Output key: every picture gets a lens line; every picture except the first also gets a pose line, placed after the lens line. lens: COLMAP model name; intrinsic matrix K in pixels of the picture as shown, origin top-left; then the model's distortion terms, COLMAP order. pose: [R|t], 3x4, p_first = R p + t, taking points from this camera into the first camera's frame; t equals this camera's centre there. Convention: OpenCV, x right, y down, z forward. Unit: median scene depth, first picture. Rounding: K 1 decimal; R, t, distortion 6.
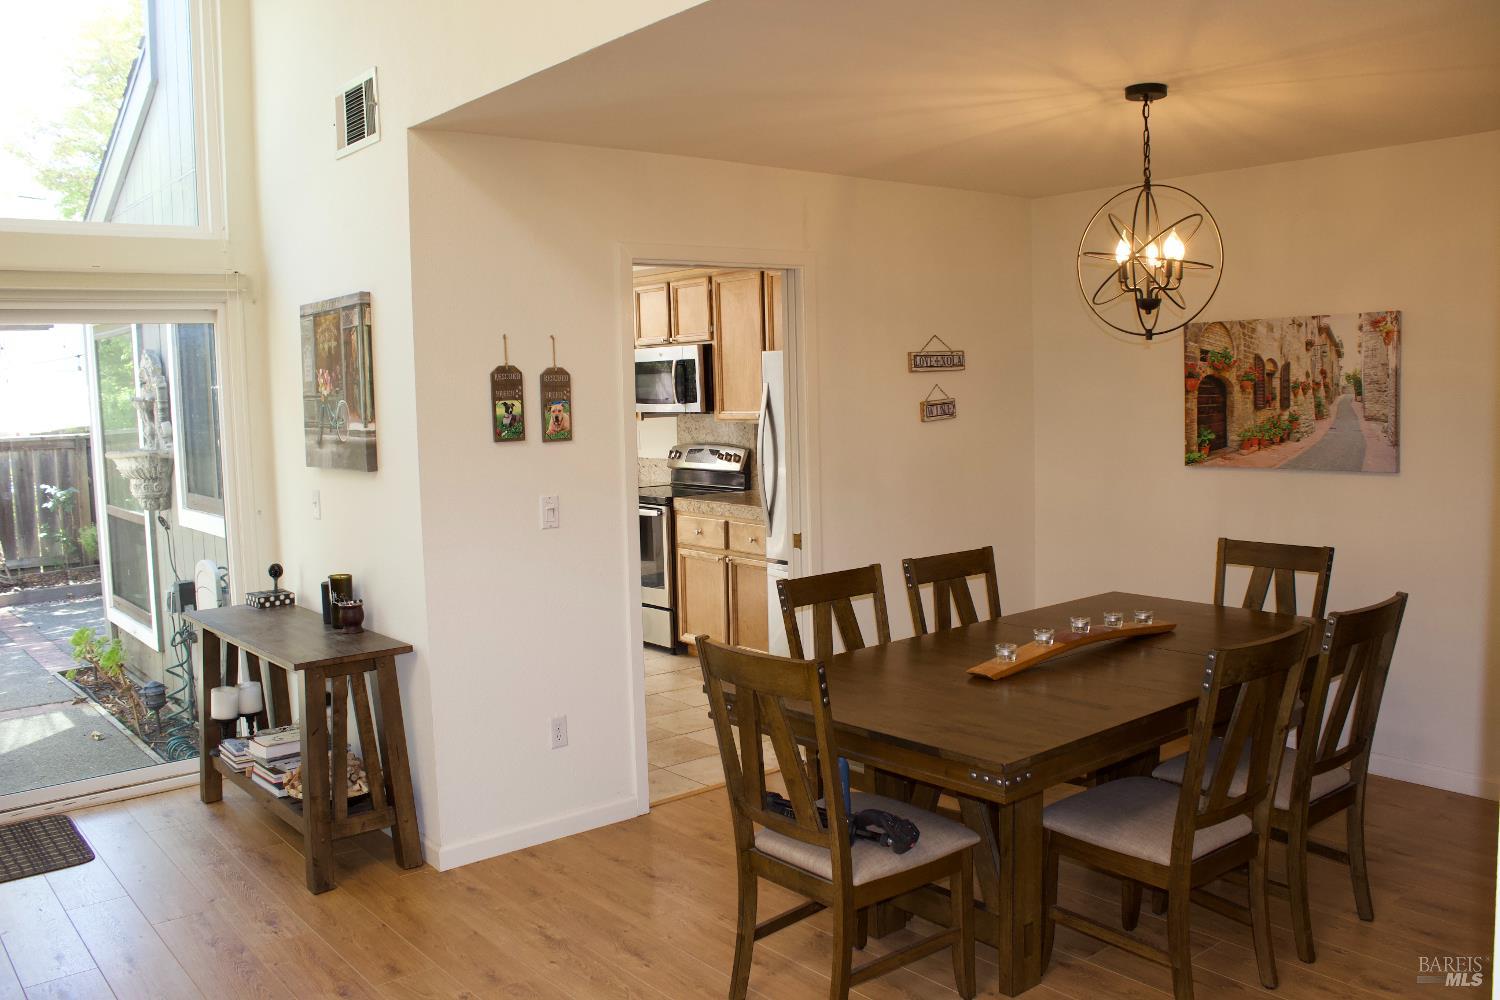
lens RADIAL K [[1251.6, 0, 750.0], [0, 1251.6, 500.0], [0, 0, 1]] dist [-0.170883, 0.158779]
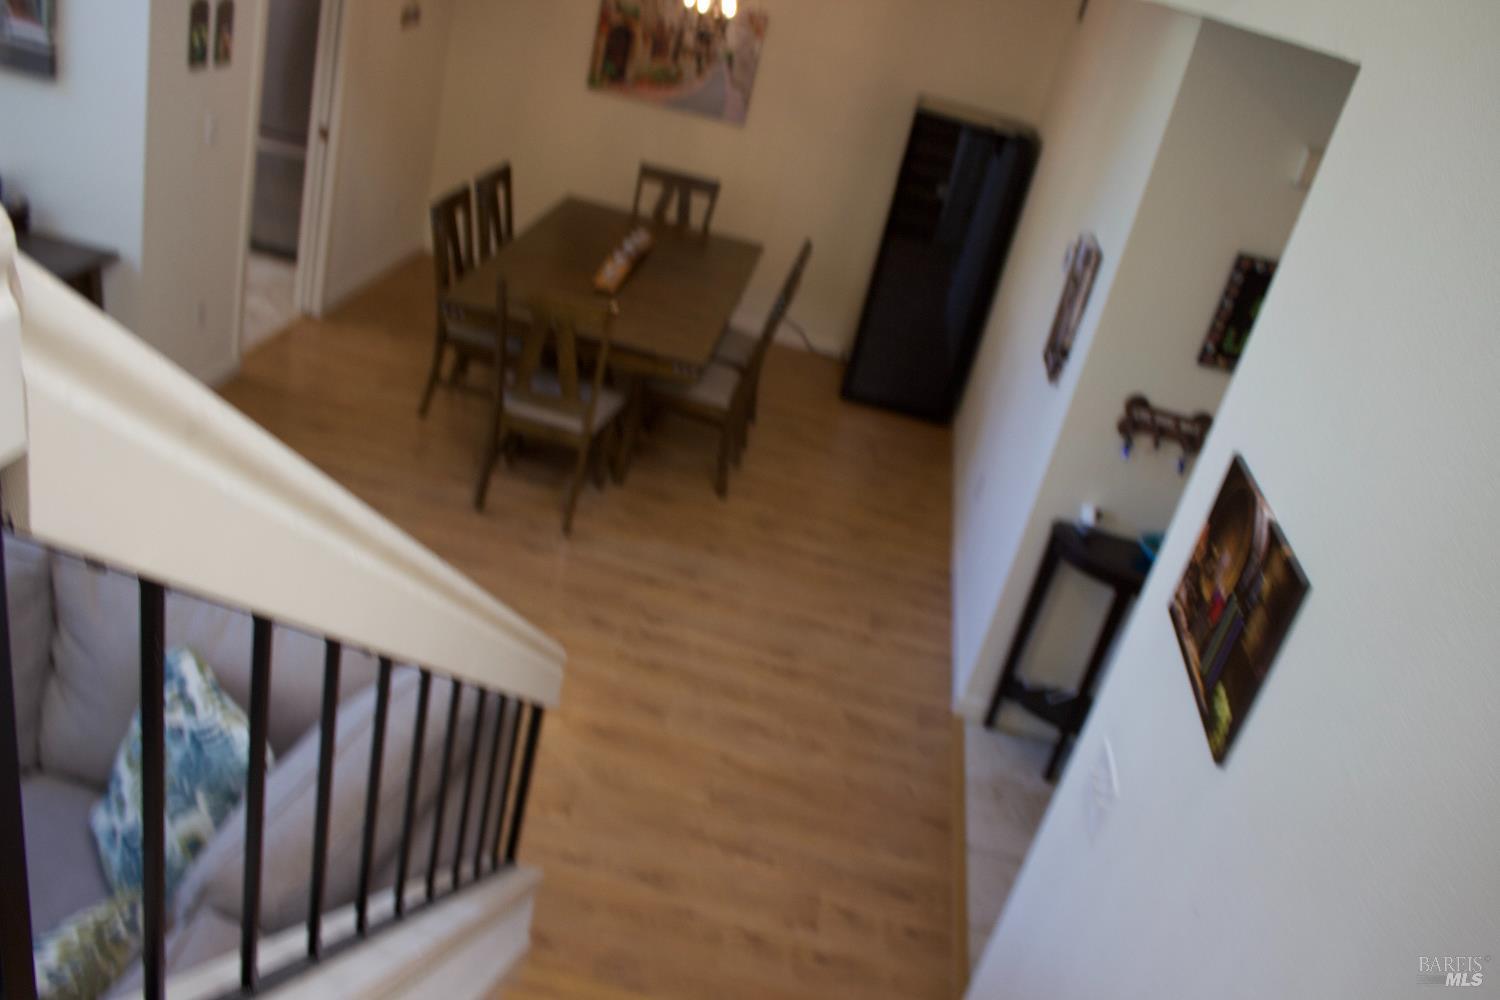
lens RADIAL K [[1302.4, 0, 744.2], [0, 1302.4, 505.3], [0, 0, 1]] dist [-0.151346, 0.151238]
pose [[0.714586, -0.131953, 0.686990, -0.612491], [-0.175896, 0.916606, 0.359018, -0.162597], [-0.677072, -0.377388, 0.631785, -0.173071]]
